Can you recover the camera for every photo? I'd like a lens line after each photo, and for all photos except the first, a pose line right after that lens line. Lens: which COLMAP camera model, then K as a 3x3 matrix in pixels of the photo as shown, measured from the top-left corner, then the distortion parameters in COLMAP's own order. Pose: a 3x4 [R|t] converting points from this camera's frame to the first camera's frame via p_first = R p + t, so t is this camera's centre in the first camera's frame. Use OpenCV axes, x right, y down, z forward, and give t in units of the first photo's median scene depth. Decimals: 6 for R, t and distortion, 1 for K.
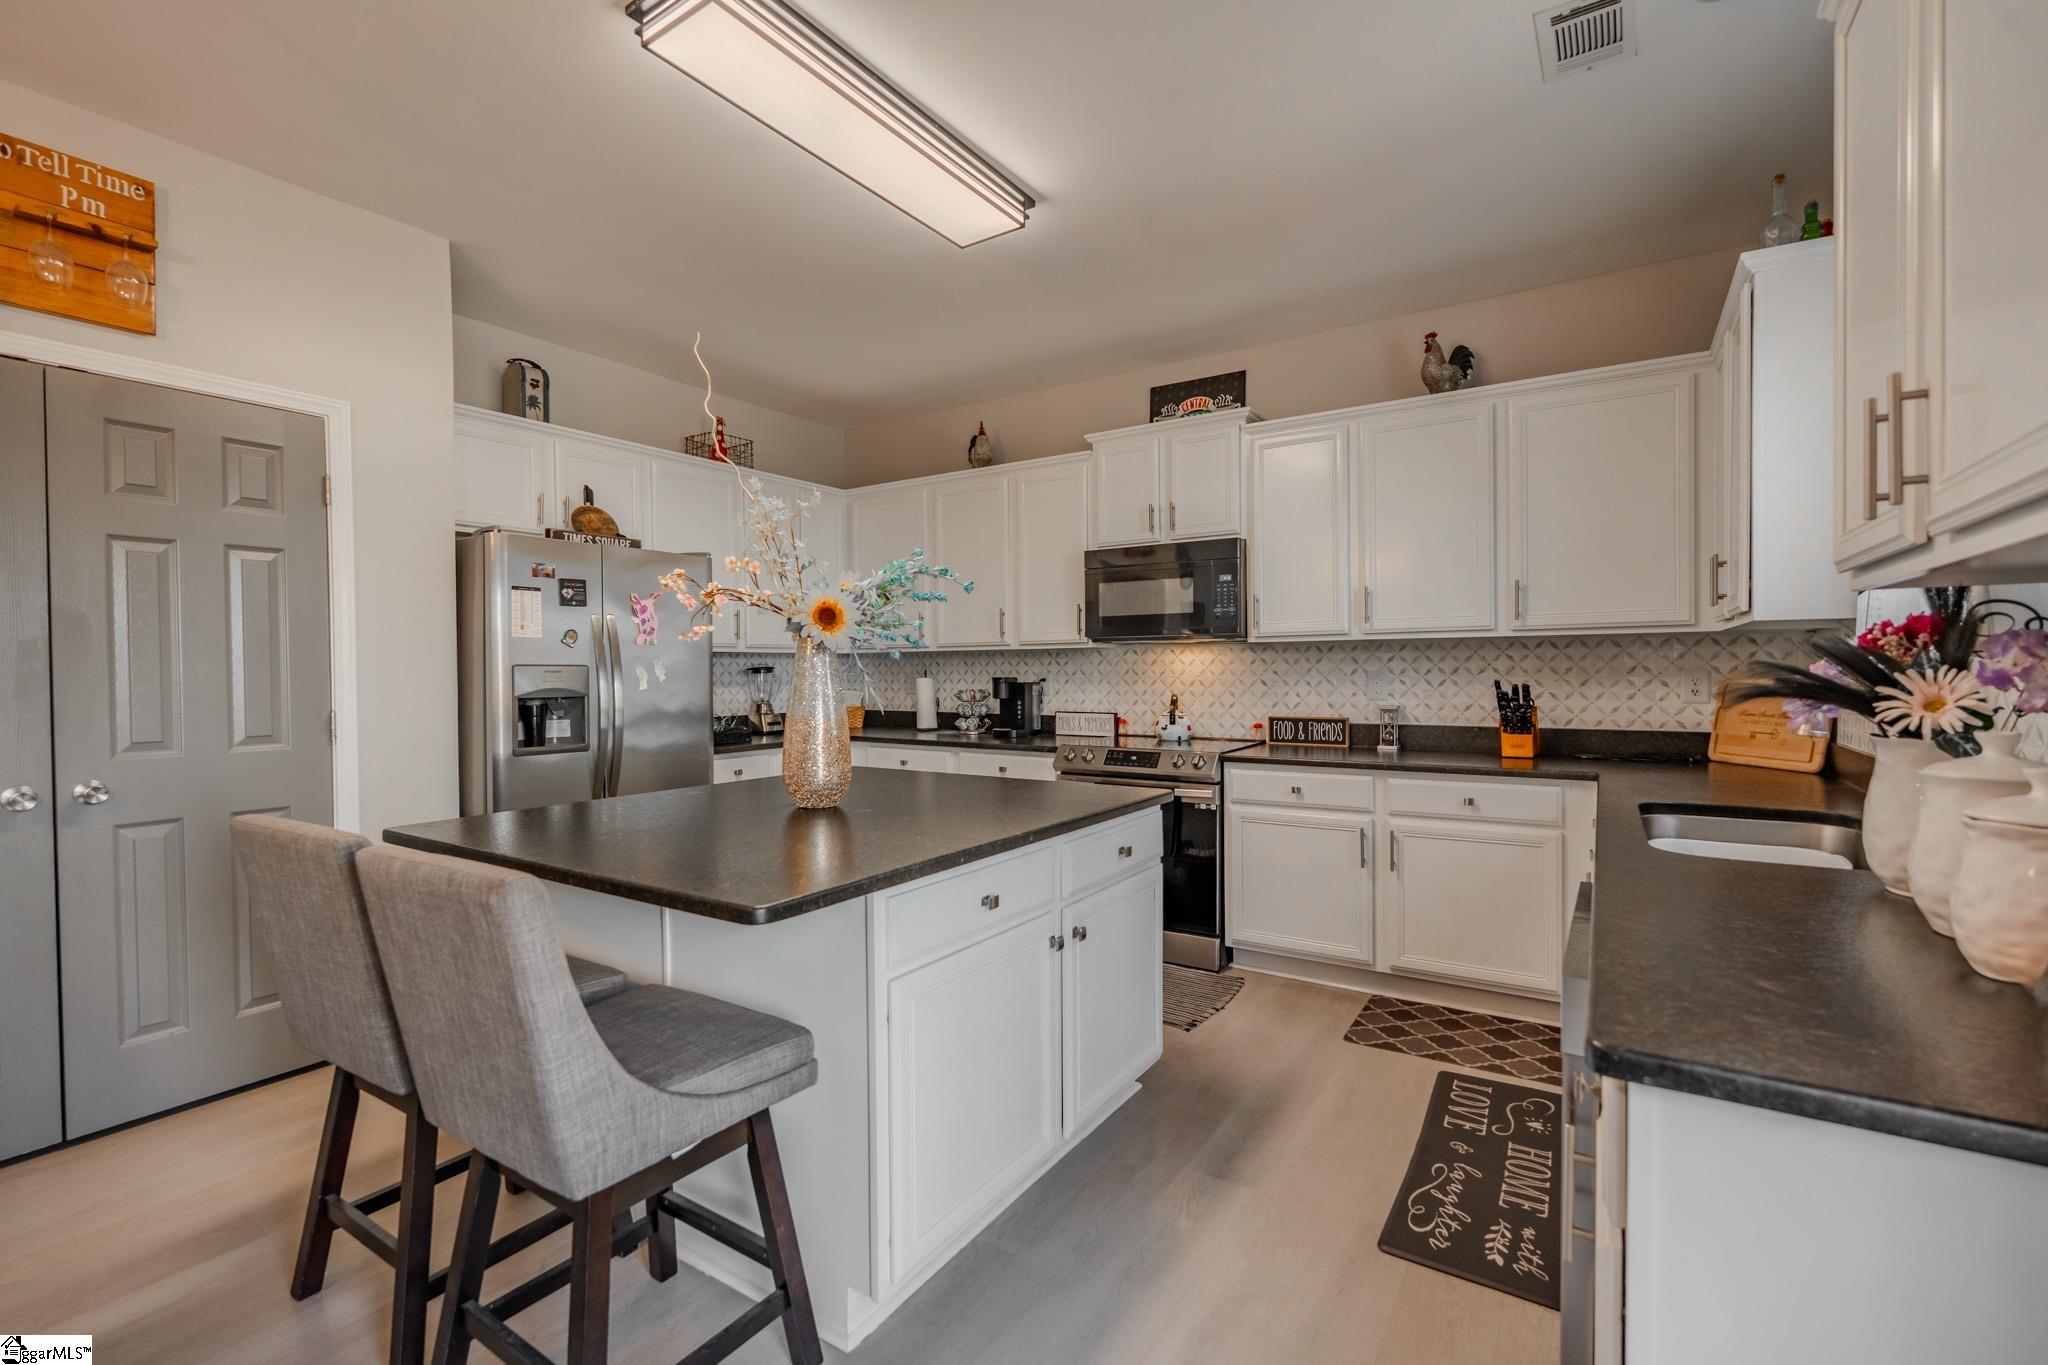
lens RADIAL K [[907.1, 0, 978.5], [0, 907.1, 677.4], [0, 0, 1]] dist [-0.004681, -0.000837]
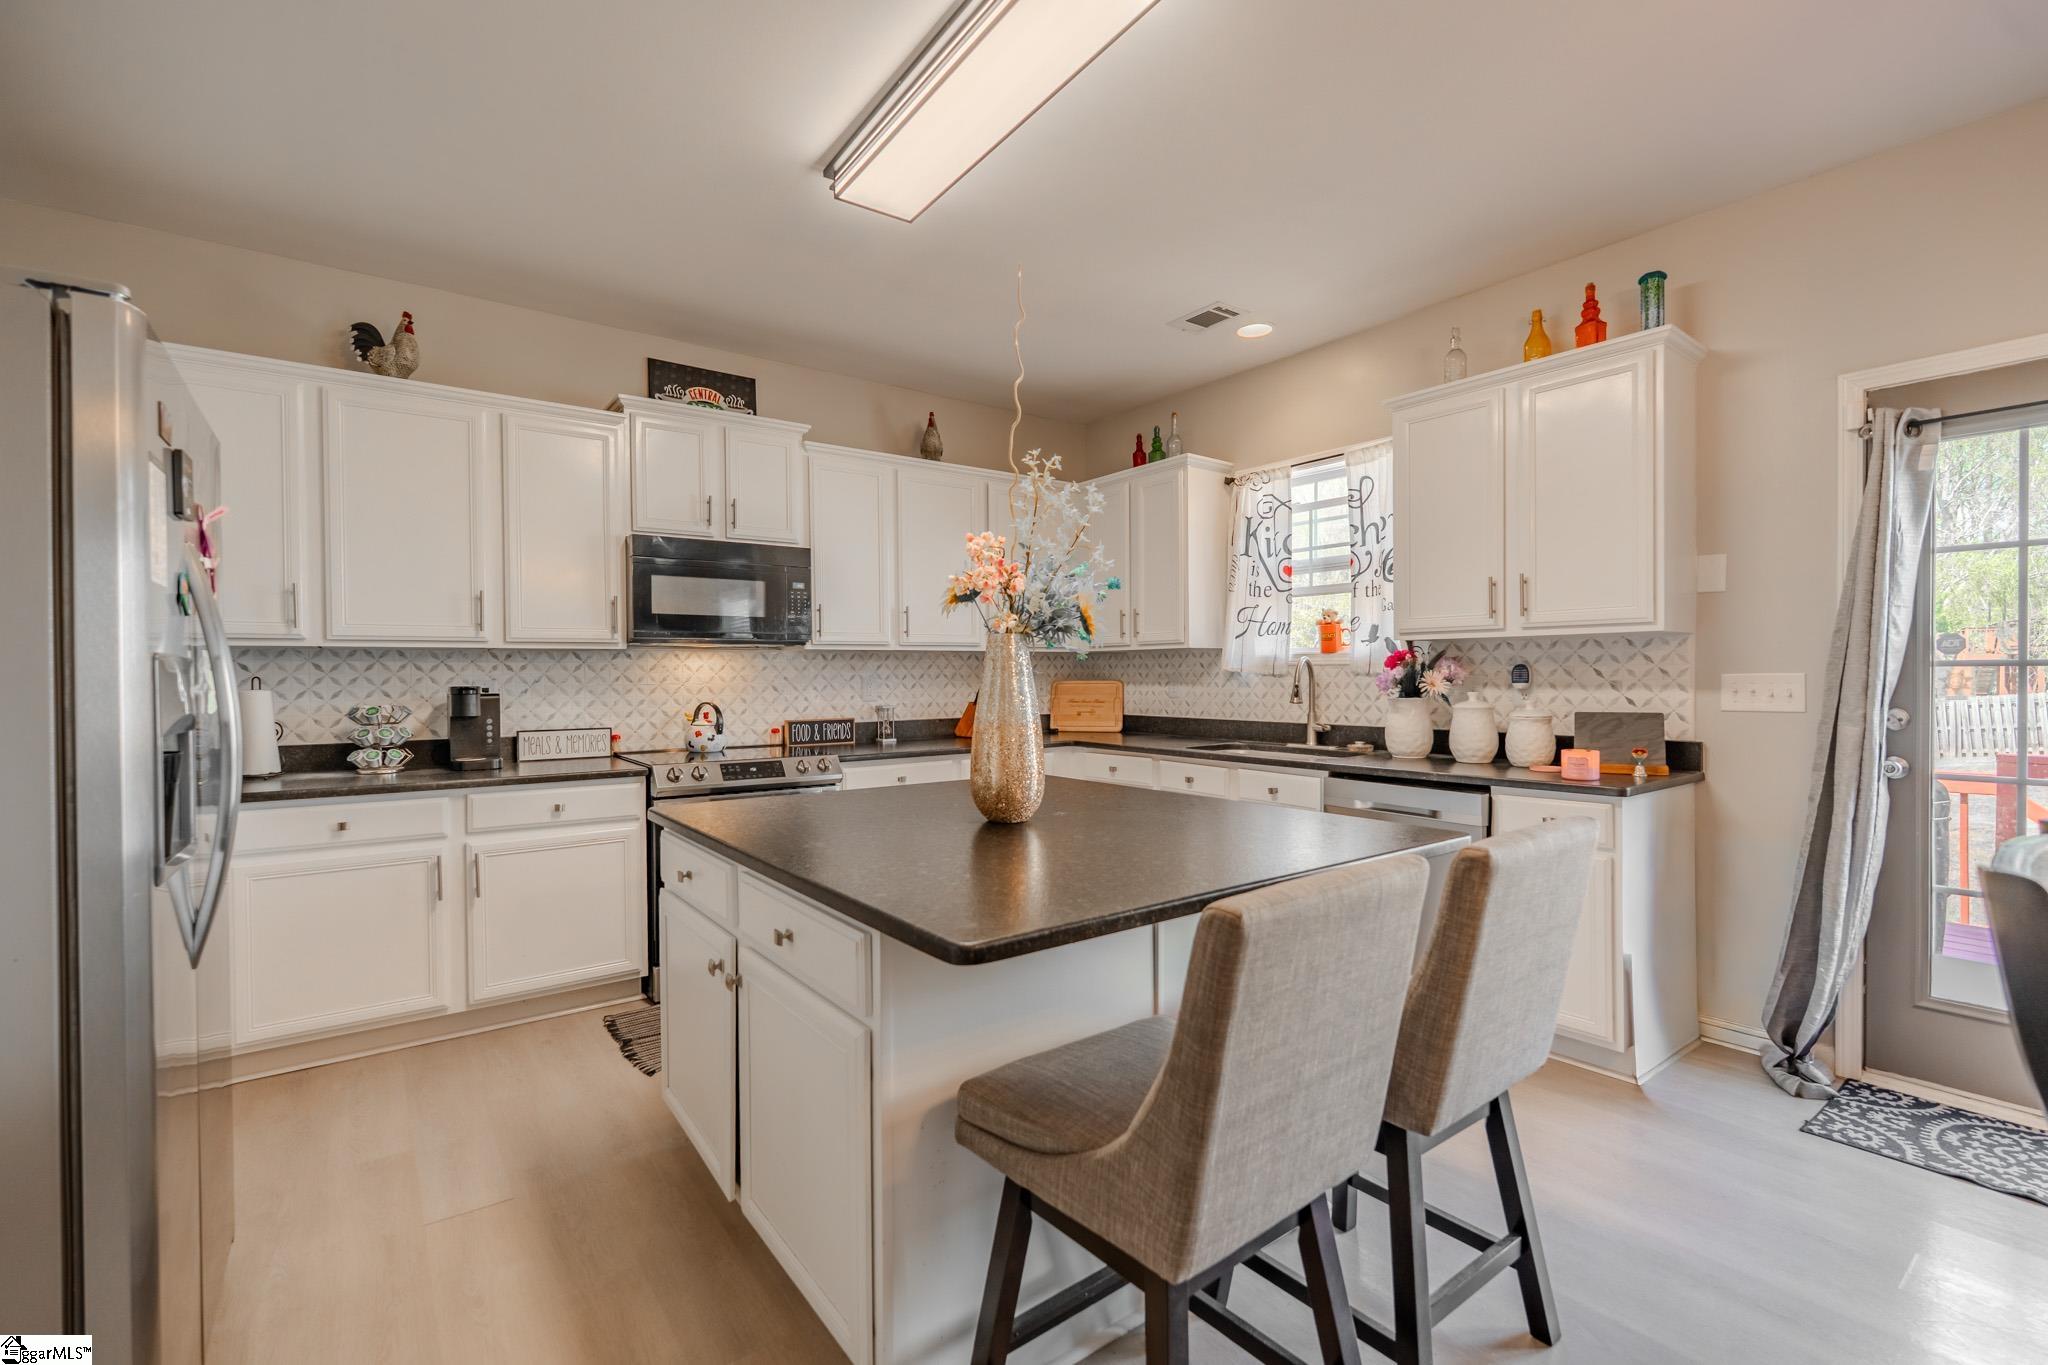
lens RADIAL K [[907.1, 0, 1029.3], [0, 907.1, 675.9], [0, 0, 1]] dist [-0.004681, -0.000837]
pose [[0.328683, 0.000612, 0.944440, -0.556859], [0.012335, 0.999912, -0.004941, 0.000316], [-0.944360, 0.013274, 0.328647, 0.384321]]
